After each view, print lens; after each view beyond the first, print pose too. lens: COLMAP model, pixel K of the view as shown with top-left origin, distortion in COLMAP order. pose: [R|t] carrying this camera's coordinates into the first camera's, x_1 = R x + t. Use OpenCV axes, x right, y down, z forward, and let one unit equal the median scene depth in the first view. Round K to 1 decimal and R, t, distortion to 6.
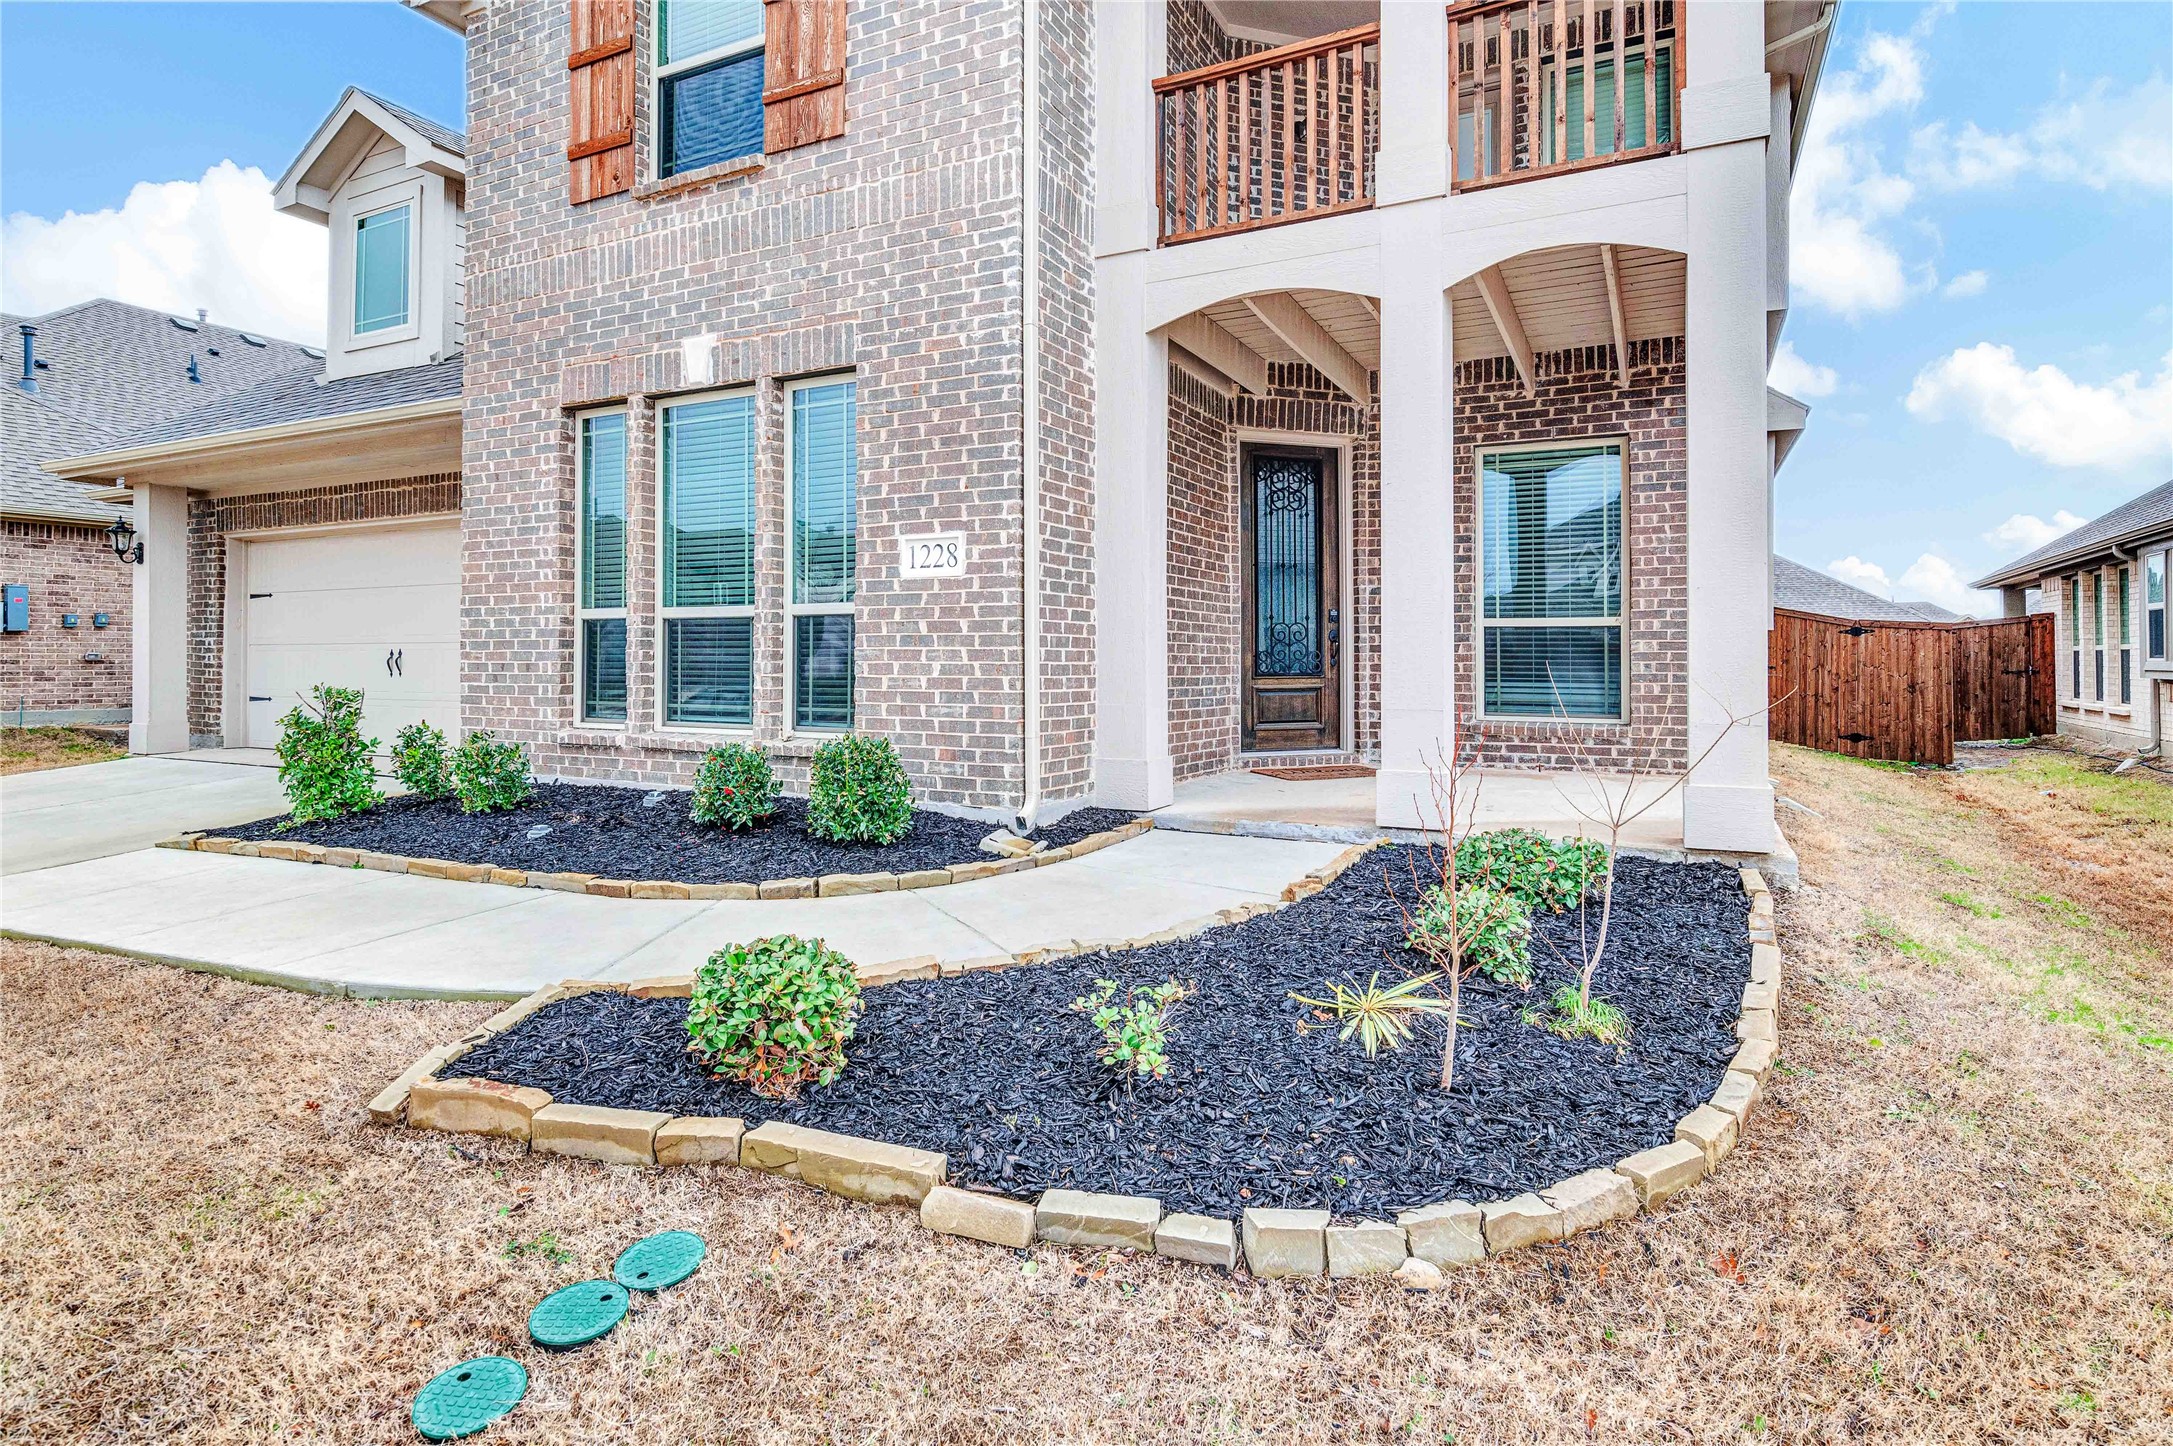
lens RADIAL K [[1108.0, 0, 1089.3], [0, 1108.0, 645.8], [0, 0, 1]] dist [-0.000662, 0.000398]
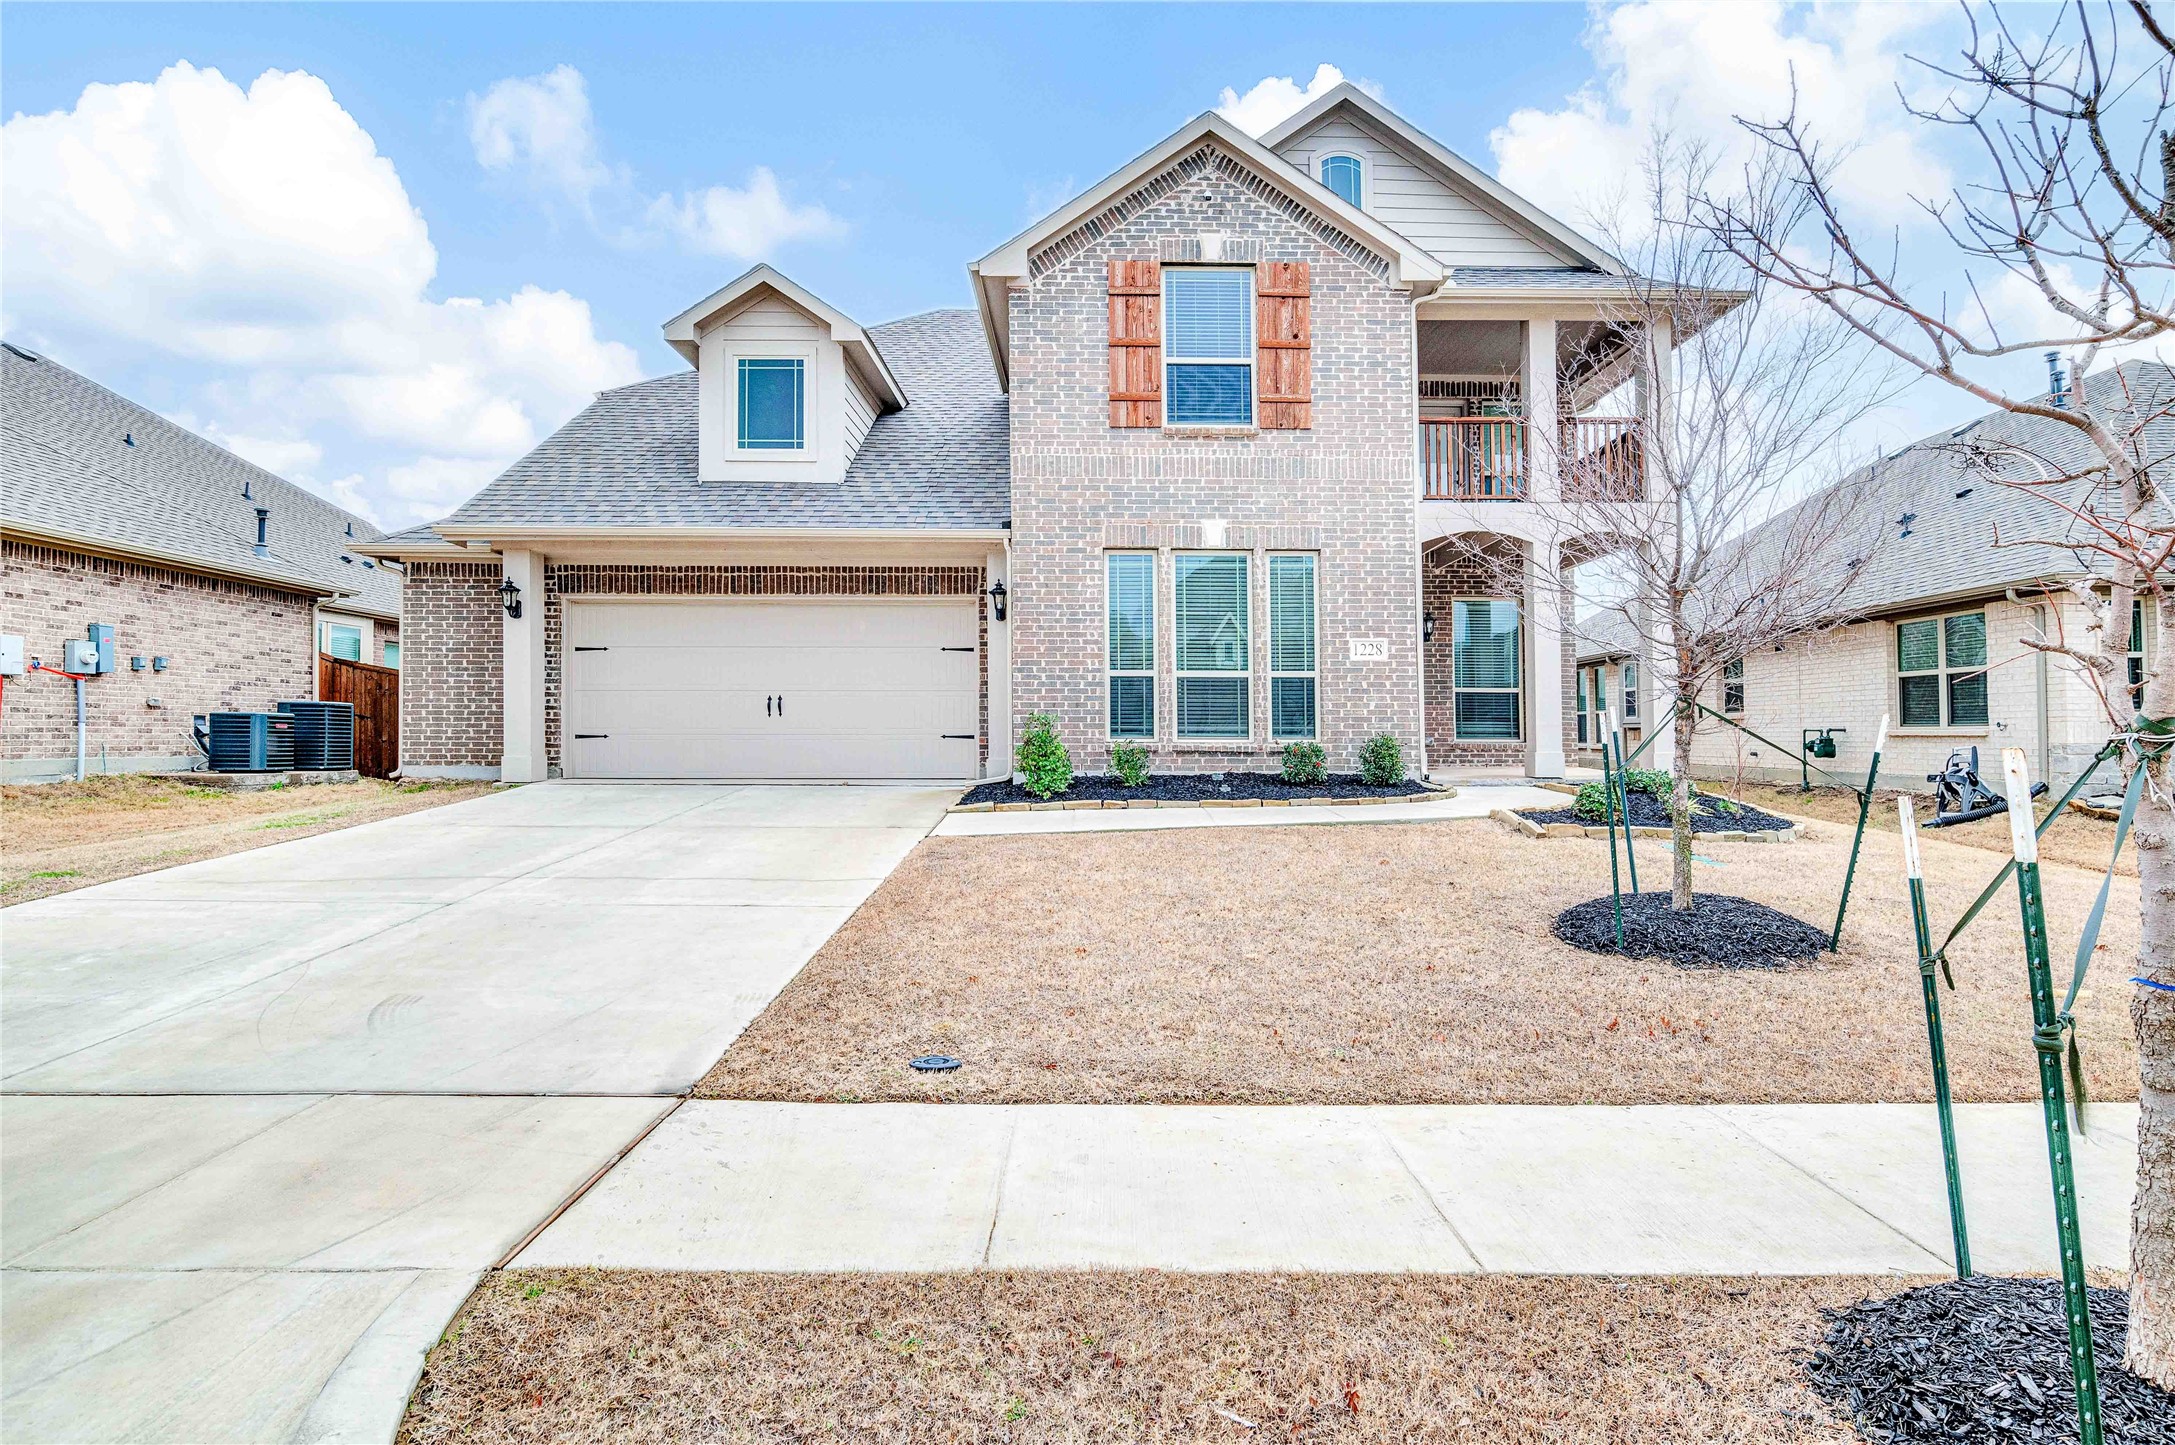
lens RADIAL K [[1122.4, 0, 1097.5], [0, 1122.4, 686.9], [0, 0, 1]] dist [-0.004557, -0.000625]
pose [[0.880714, 0.020902, 0.473187, -1.383788], [-0.006285, 0.999454, -0.032452, 0.050411], [-0.473606, 0.025607, 0.880364, -0.503279]]
